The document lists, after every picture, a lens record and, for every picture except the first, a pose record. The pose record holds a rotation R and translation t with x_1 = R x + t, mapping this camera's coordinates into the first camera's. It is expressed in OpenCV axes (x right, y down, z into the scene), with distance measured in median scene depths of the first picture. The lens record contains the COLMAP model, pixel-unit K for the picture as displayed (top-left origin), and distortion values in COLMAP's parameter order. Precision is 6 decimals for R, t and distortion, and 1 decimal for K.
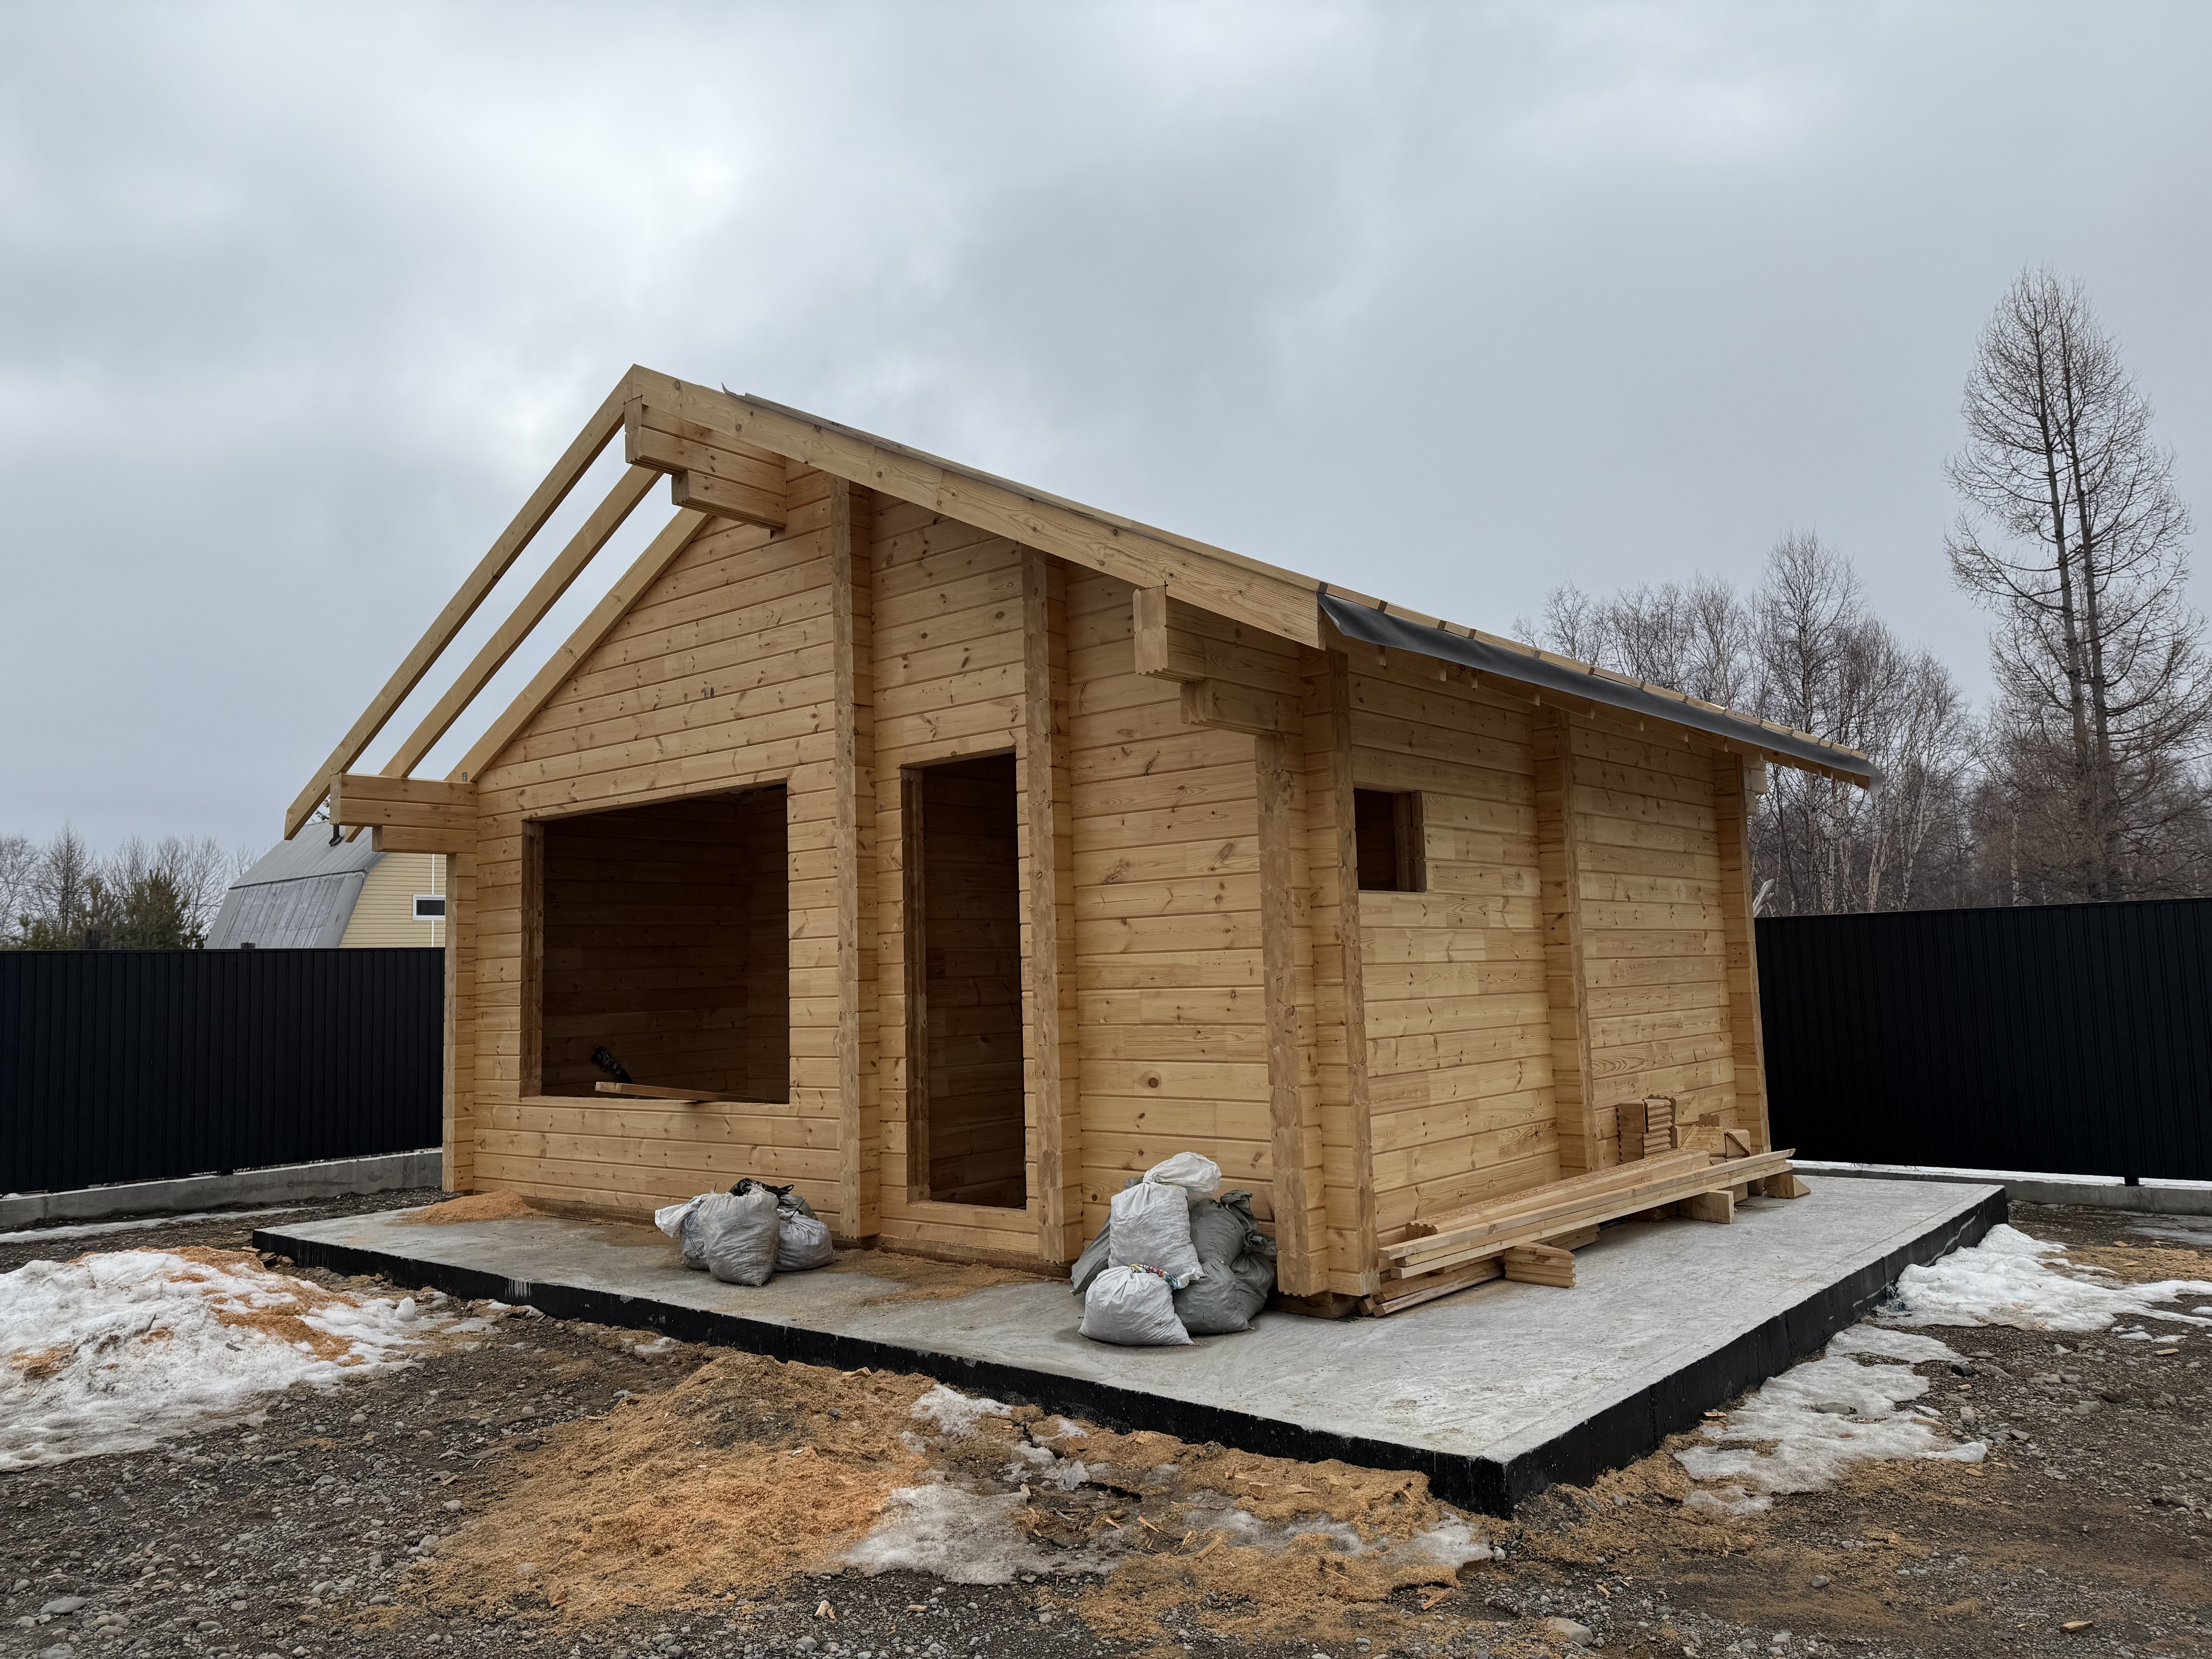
lens RADIAL K [[1564.6, 0, 1113.8], [0, 1564.6, 820.9], [0, 0, 1]] dist [0.086033, -0.137967]
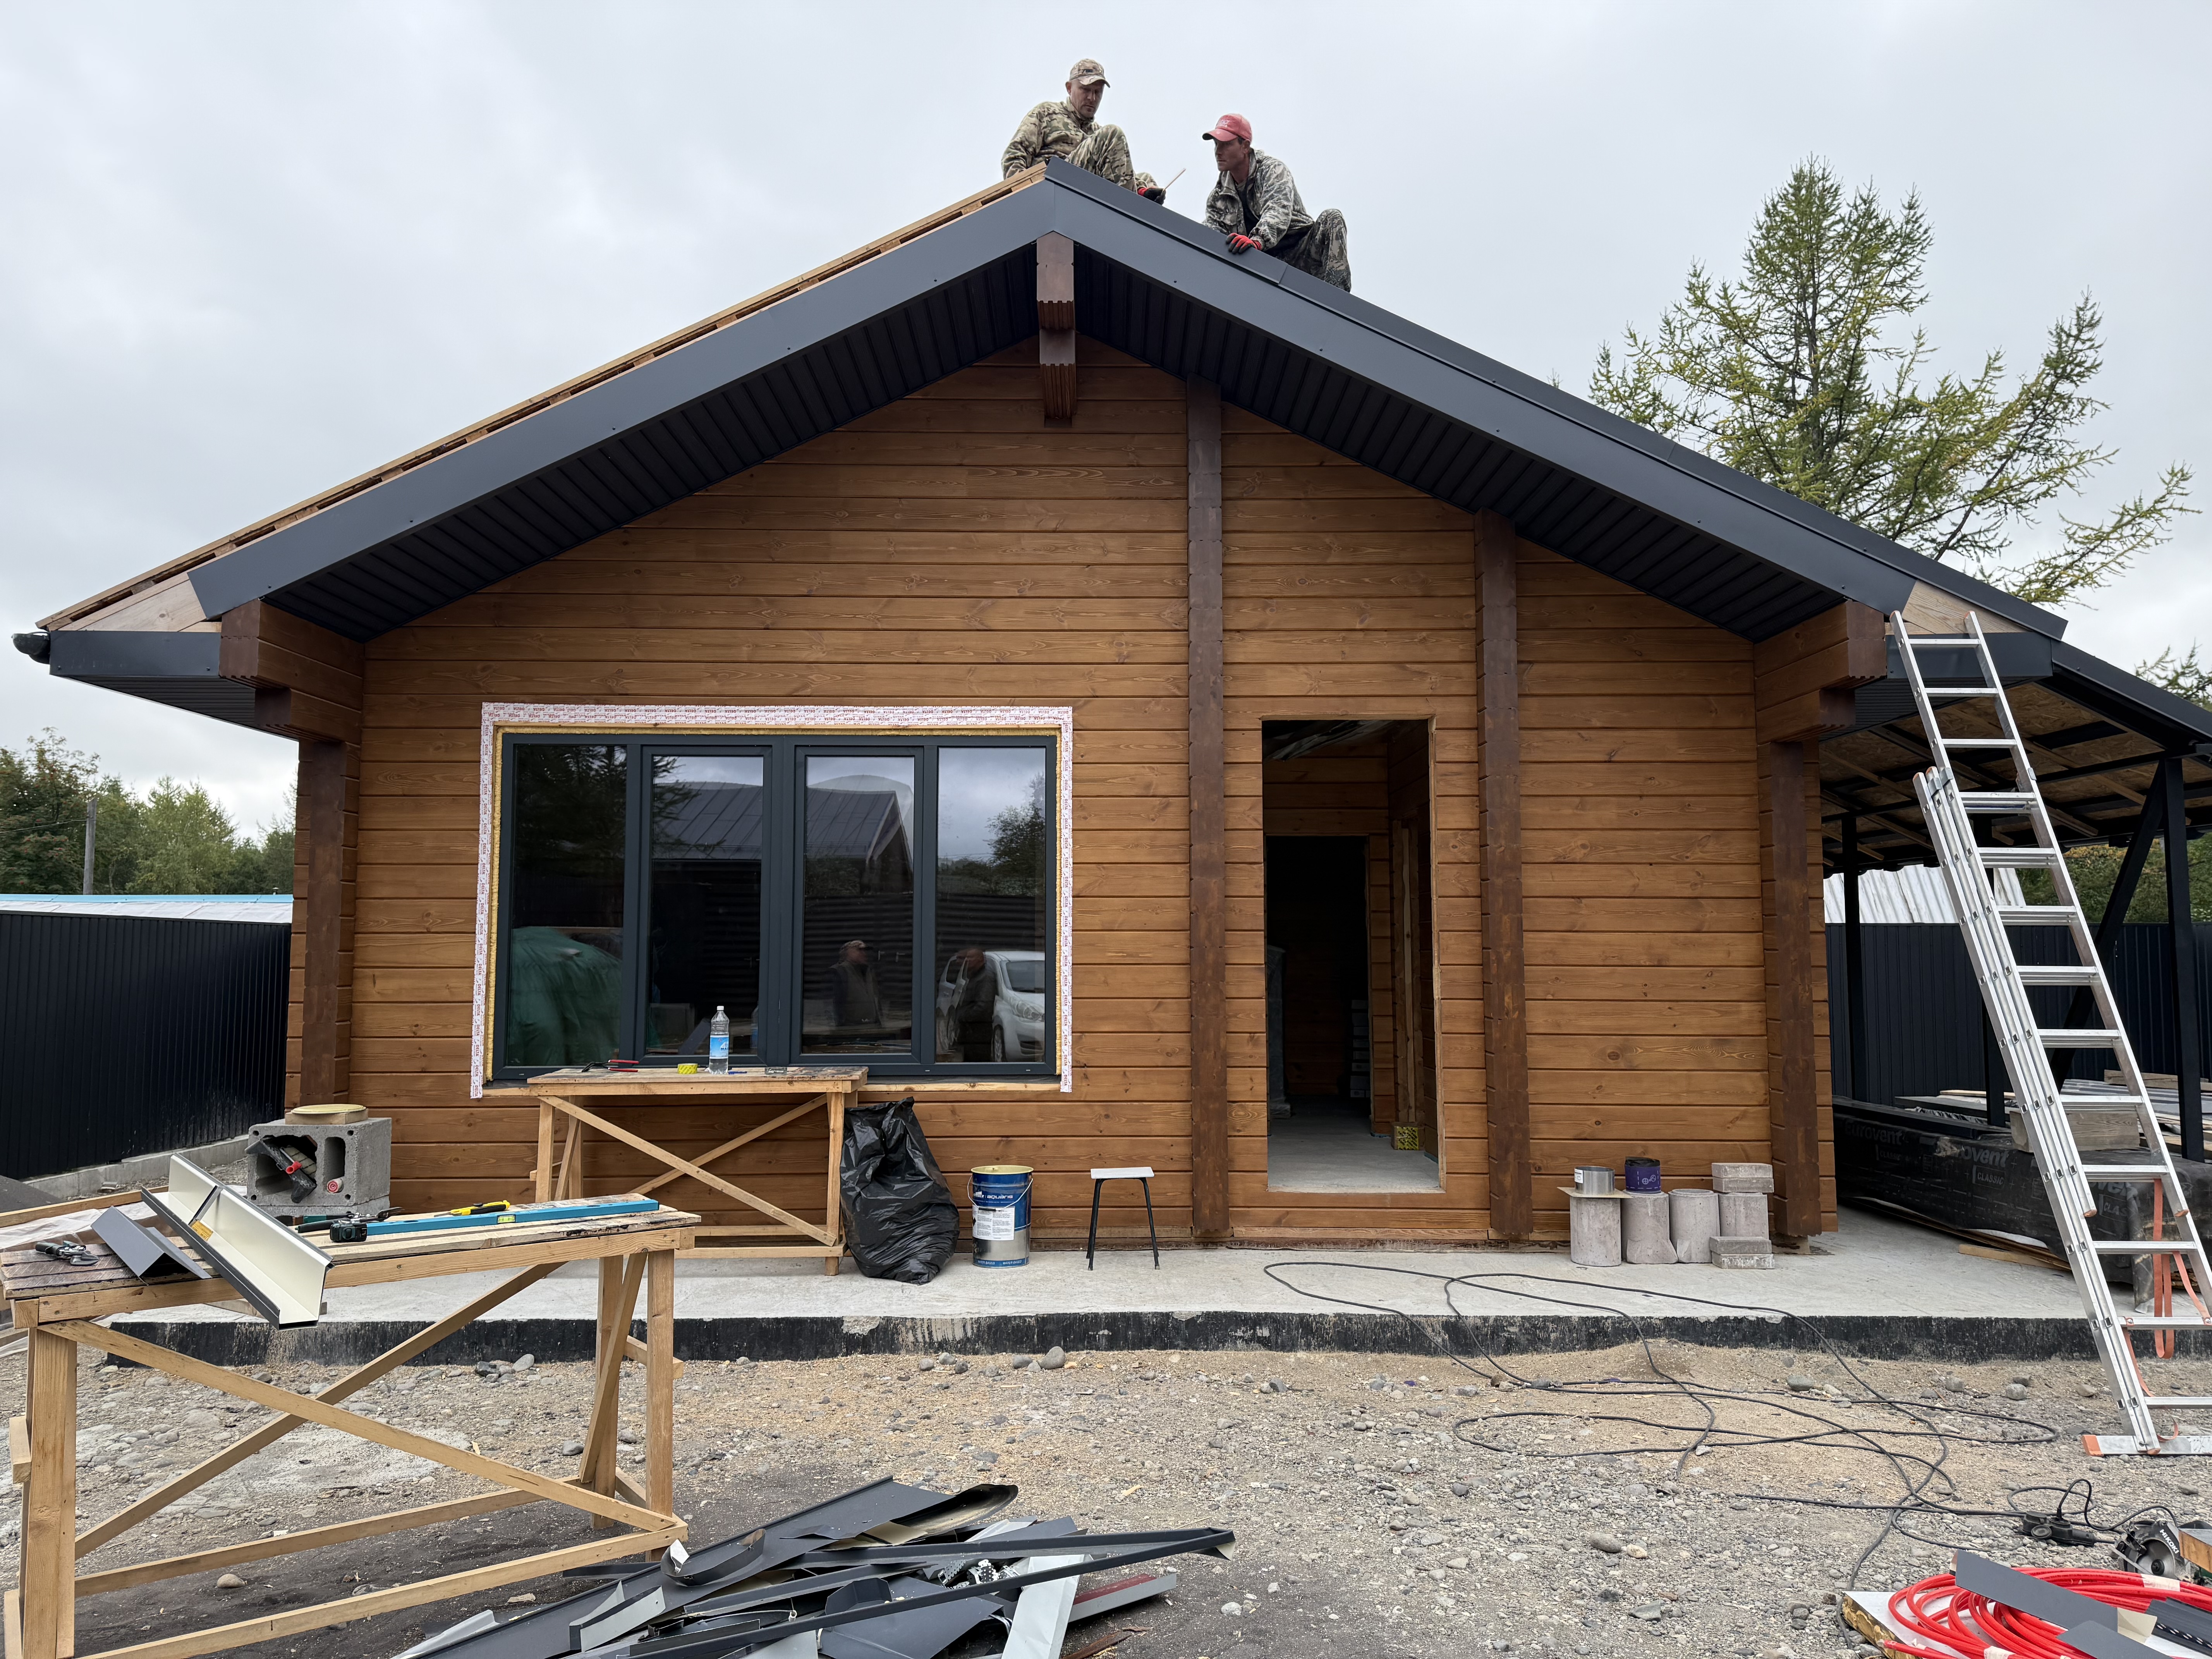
lens RADIAL K [[1548.3, 0, 1098.9], [0, 1548.3, 842.0], [0, 0, 1]] dist [0.112187, -0.167672]
pose [[0.760156, 0.081601, 0.644596, -0.797062], [-0.088514, 0.995839, -0.021683, 0.066033], [-0.643683, -0.040573, 0.764216, 0.362363]]
